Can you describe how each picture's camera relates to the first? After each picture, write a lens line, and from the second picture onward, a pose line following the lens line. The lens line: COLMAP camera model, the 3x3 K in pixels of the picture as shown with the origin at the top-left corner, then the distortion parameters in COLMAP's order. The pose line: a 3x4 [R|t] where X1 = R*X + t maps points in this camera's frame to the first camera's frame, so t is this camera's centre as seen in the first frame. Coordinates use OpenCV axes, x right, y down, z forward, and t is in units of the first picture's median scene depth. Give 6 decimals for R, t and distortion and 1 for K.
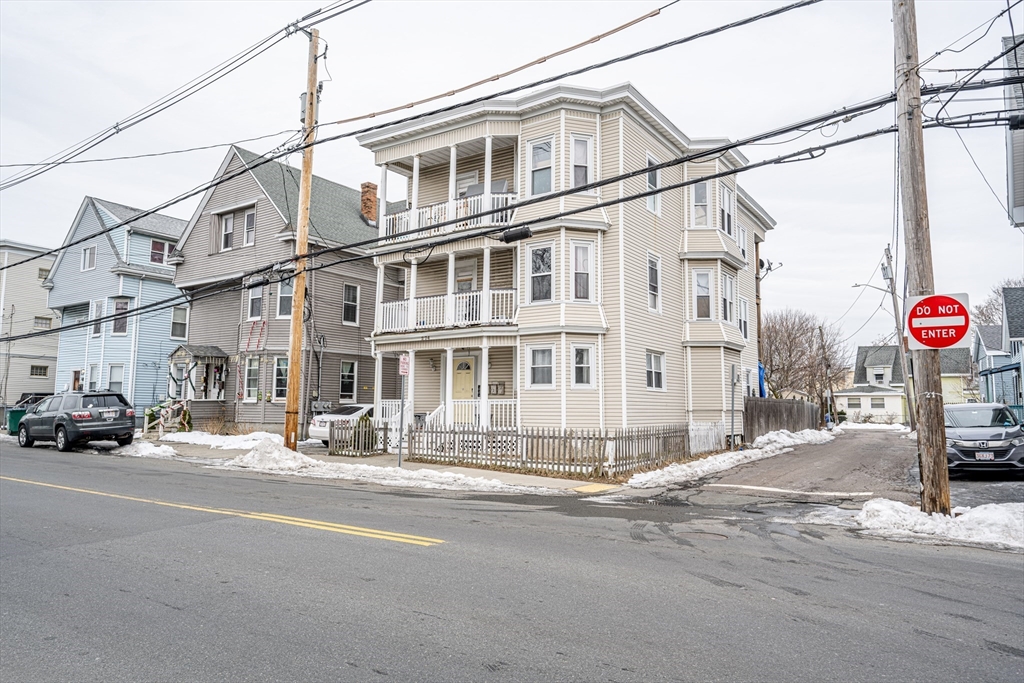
lens RADIAL K [[688.4, 0, 512.0], [0, 688.4, 341.5], [0, 0, 1]] dist [0.000277, 0.000019]
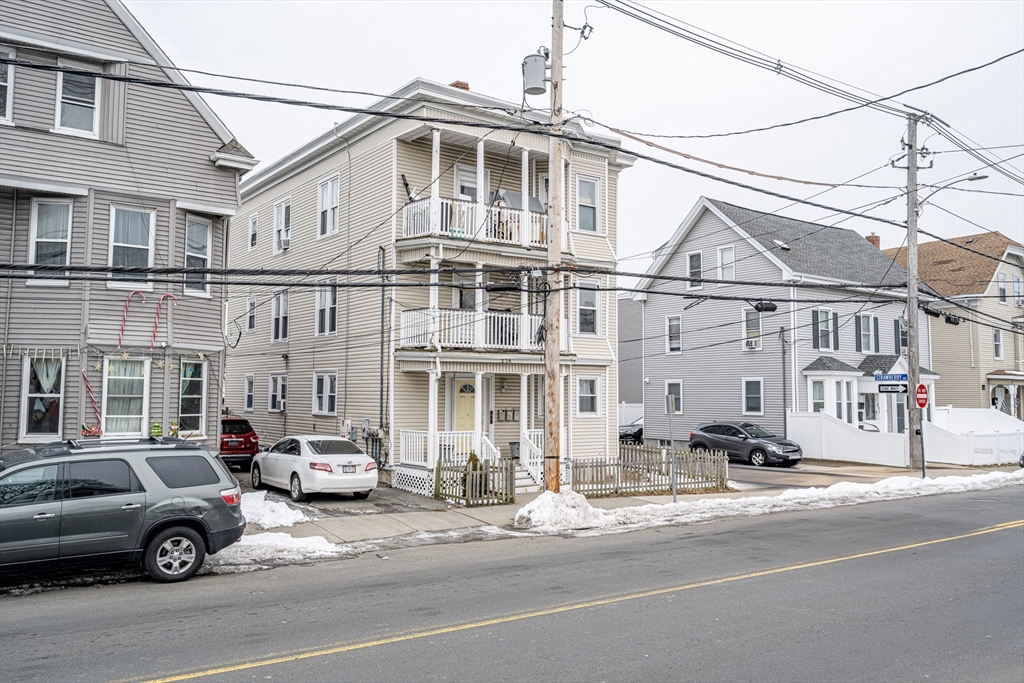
lens RADIAL K [[758.2, 0, 512.0], [0, 758.2, 341.5], [0, 0, 1]] dist [0.000364, 0.000127]
pose [[0.289094, 0.061596, 0.955317, -1.024592], [-0.095304, 0.994822, -0.035303, 0.004205], [-0.952545, -0.080840, 0.293467, 0.691621]]
